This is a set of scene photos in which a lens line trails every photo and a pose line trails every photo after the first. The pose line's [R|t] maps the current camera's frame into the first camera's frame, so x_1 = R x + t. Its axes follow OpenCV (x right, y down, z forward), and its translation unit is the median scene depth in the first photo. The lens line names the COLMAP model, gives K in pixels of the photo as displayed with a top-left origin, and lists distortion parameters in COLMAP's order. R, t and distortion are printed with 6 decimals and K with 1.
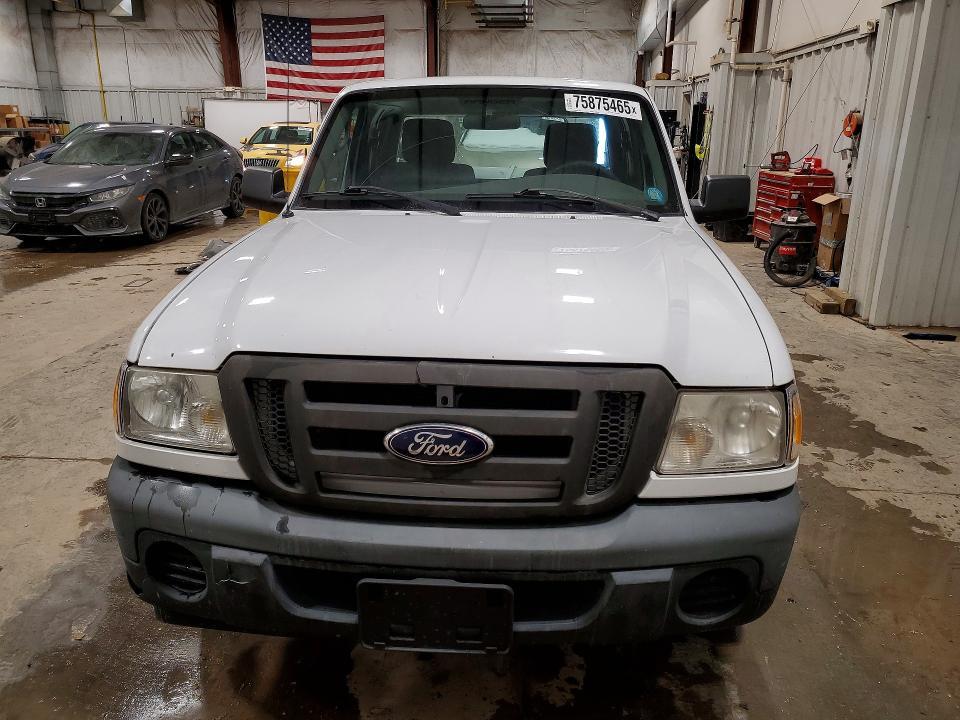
lens RADIAL K [[743.1, 0, 478.7], [0, 743.1, 355.6], [0, 0, 1]] dist [0.007582, 0.014266]
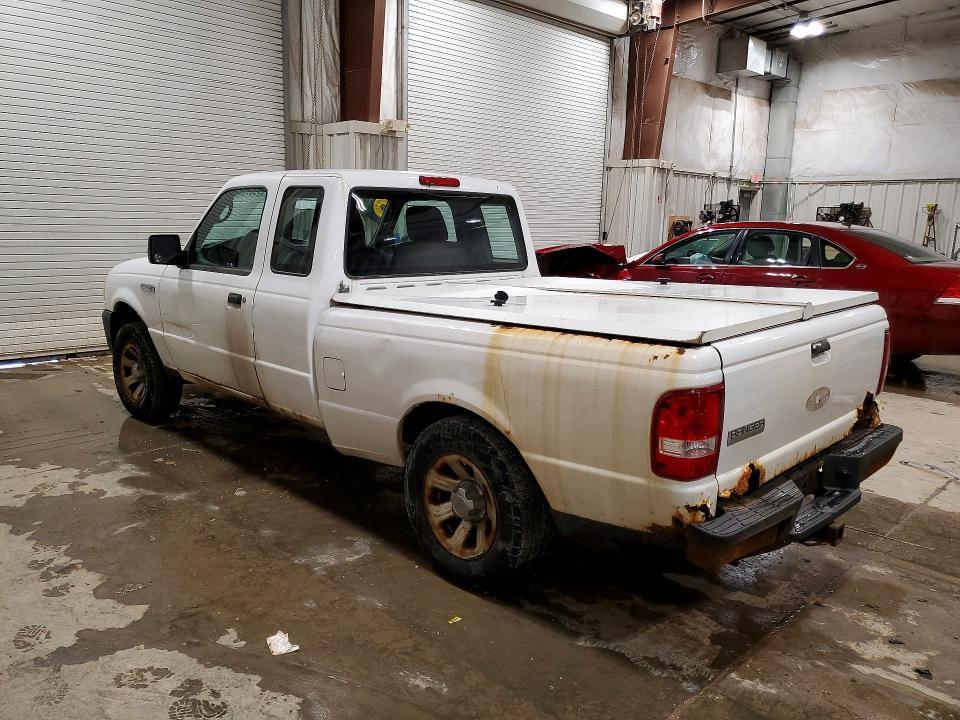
lens RADIAL K [[743.1, 0, 473.6], [0, 743.1, 364.0], [0, 0, 1]] dist [0.007582, 0.014266]
pose [[-0.654668, 0.121758, -0.746046, 0.136205], [-0.252705, 0.894907, 0.367806, -0.090637], [0.712425, 0.429321, -0.555099, 0.302095]]
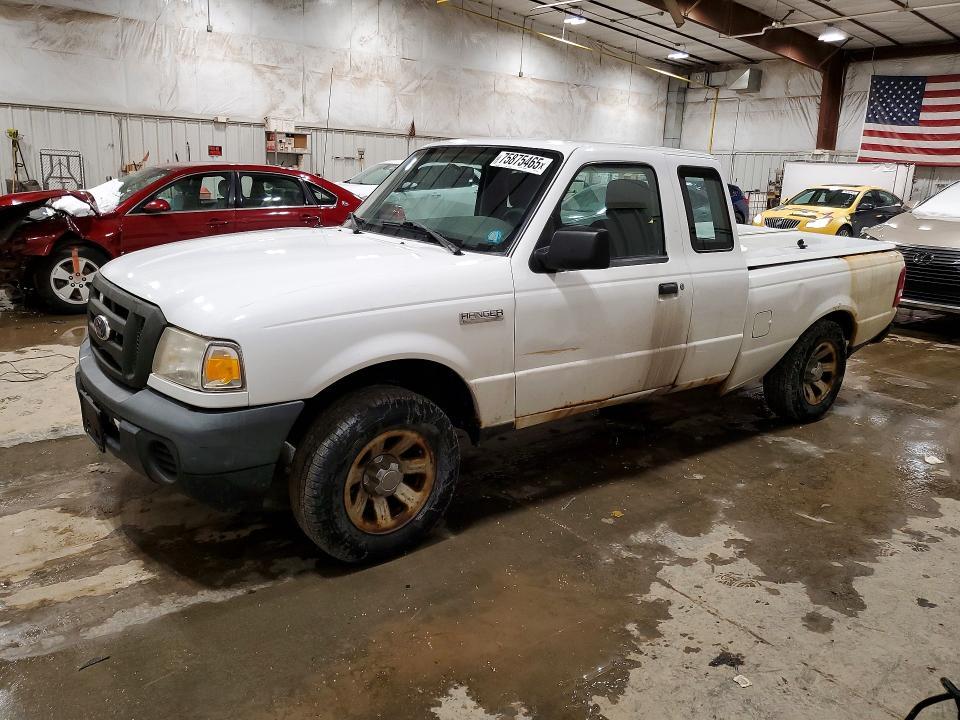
lens RADIAL K [[743.1, 0, 465.0], [0, 743.1, 344.8], [0, 0, 1]] dist [0.007582, 0.014266]
pose [[0.658526, 0.189305, -0.728359, 0.130944], [-0.254914, 0.966740, 0.020788, -0.007611], [0.708069, 0.171979, 0.684880, 0.024057]]
